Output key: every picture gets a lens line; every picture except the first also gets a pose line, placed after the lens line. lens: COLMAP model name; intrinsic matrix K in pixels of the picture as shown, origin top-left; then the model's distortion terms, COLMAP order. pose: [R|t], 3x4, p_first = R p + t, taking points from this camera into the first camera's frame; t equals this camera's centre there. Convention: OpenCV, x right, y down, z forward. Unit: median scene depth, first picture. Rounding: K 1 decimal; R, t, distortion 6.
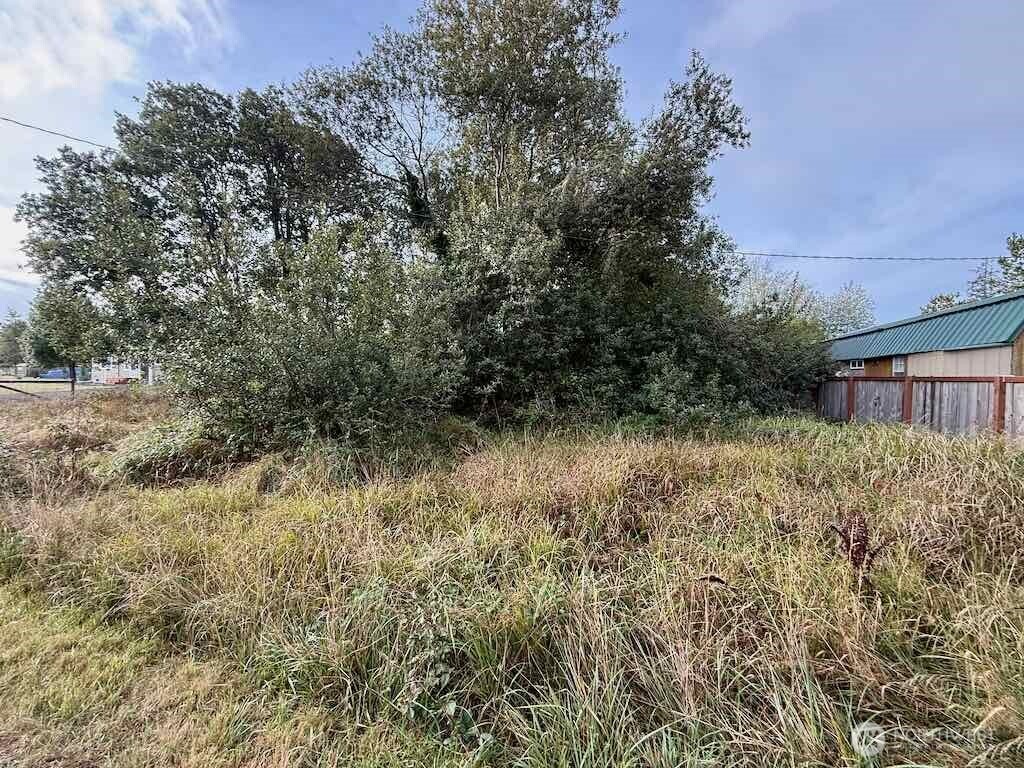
lens RADIAL K [[405.4, 0, 507.3], [0, 405.4, 379.8], [0, 0, 1]] dist [-0.001148, 0.001406]
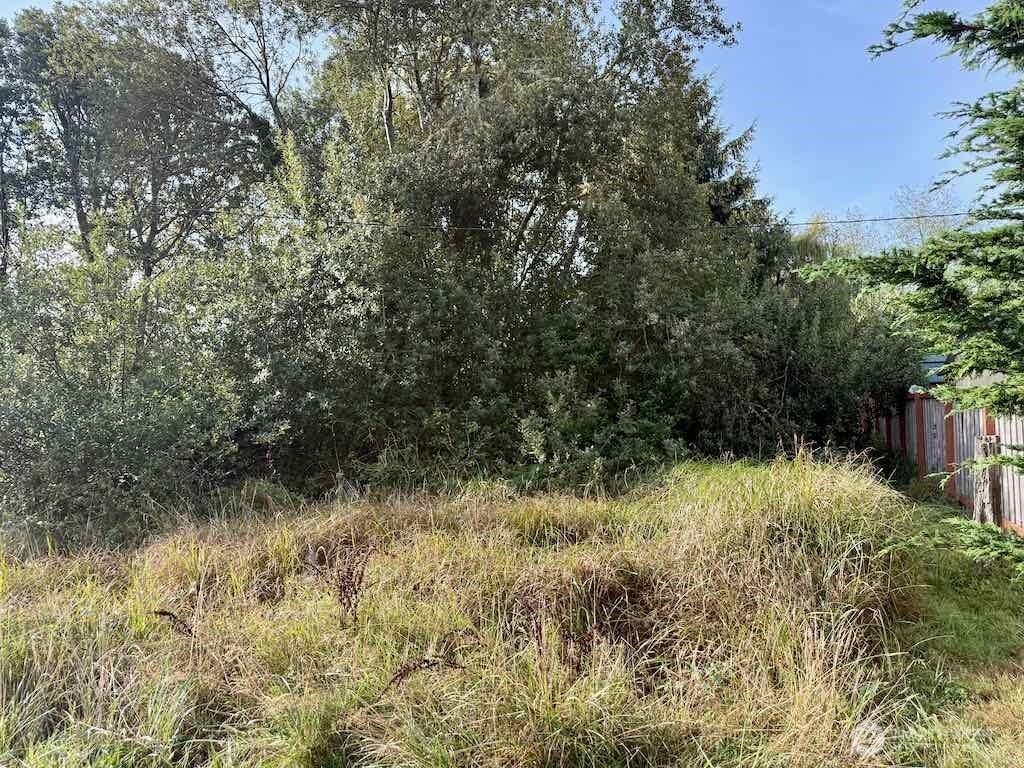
lens RADIAL K [[698.6, 0, 515.4], [0, 698.6, 382.0], [0, 0, 1]] dist [0.000325, -0.003598]
pose [[0.997190, -0.043211, -0.061195, 0.391699], [0.041052, 0.998504, -0.036110, -0.013107], [0.062664, 0.033496, 0.997472, -0.183927]]
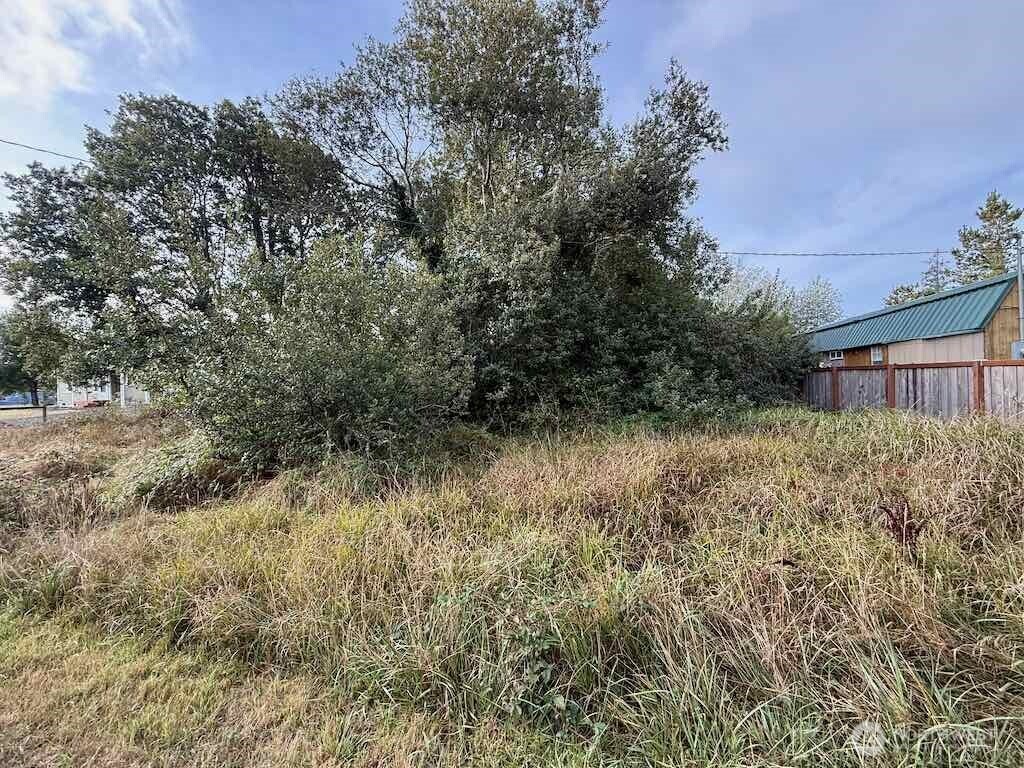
lens RADIAL K [[405.4, 0, 504.7], [0, 405.4, 381.2], [0, 0, 1]] dist [-0.001148, 0.001406]
pose [[0.997940, -0.044066, 0.046624, -0.066730], [0.044422, 0.998991, -0.006644, -0.002511], [-0.046285, 0.008702, 0.998890, -0.009016]]
